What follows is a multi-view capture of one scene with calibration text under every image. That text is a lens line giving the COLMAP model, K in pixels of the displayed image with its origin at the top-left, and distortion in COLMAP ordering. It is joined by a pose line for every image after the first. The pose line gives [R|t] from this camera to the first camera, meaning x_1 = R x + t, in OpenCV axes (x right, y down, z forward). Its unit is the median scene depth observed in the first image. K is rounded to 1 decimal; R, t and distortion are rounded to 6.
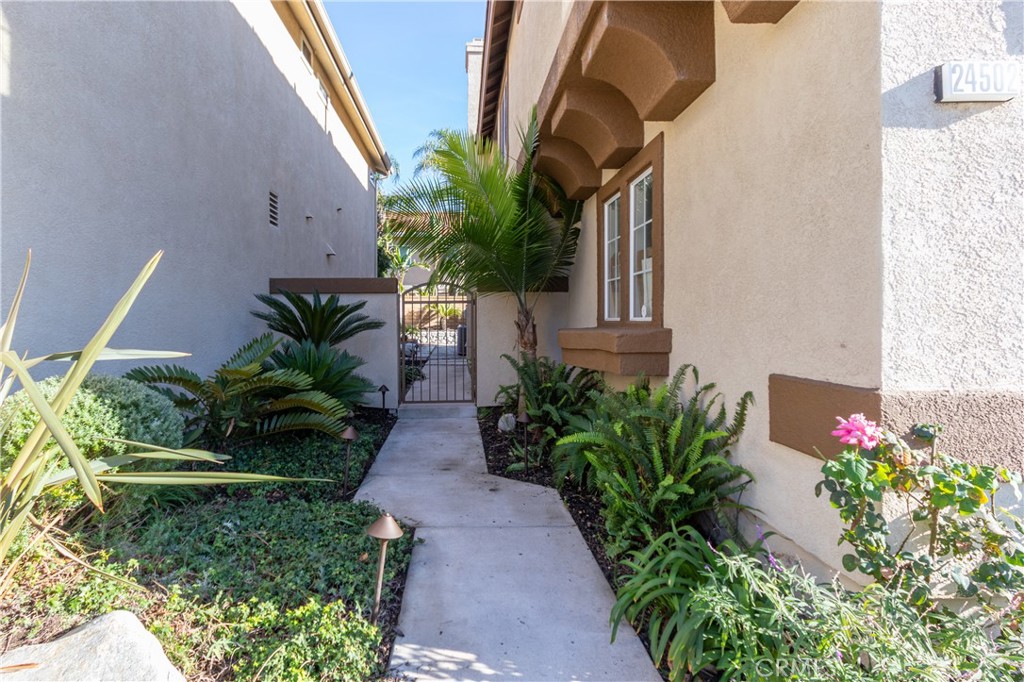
lens RADIAL K [[479.0, 0, 457.2], [0, 479.0, 320.7], [0, 0, 1]] dist [0.000066, -0.001288]
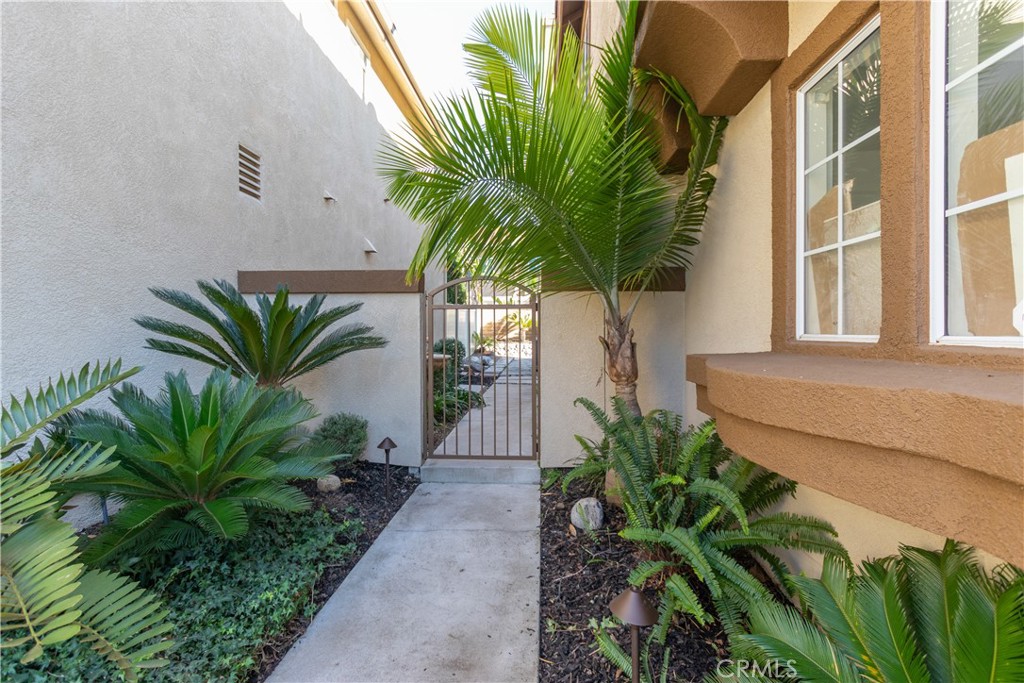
lens RADIAL K [[459.1, 0, 514.5], [0, 459.1, 327.1], [0, 0, 1]] dist [0.001917, 0.000015]
pose [[0.998495, 0.005440, -0.054565, 0.043291], [-0.006041, 0.999923, -0.010856, -0.004535], [0.054502, 0.011169, 0.998451, 0.406898]]
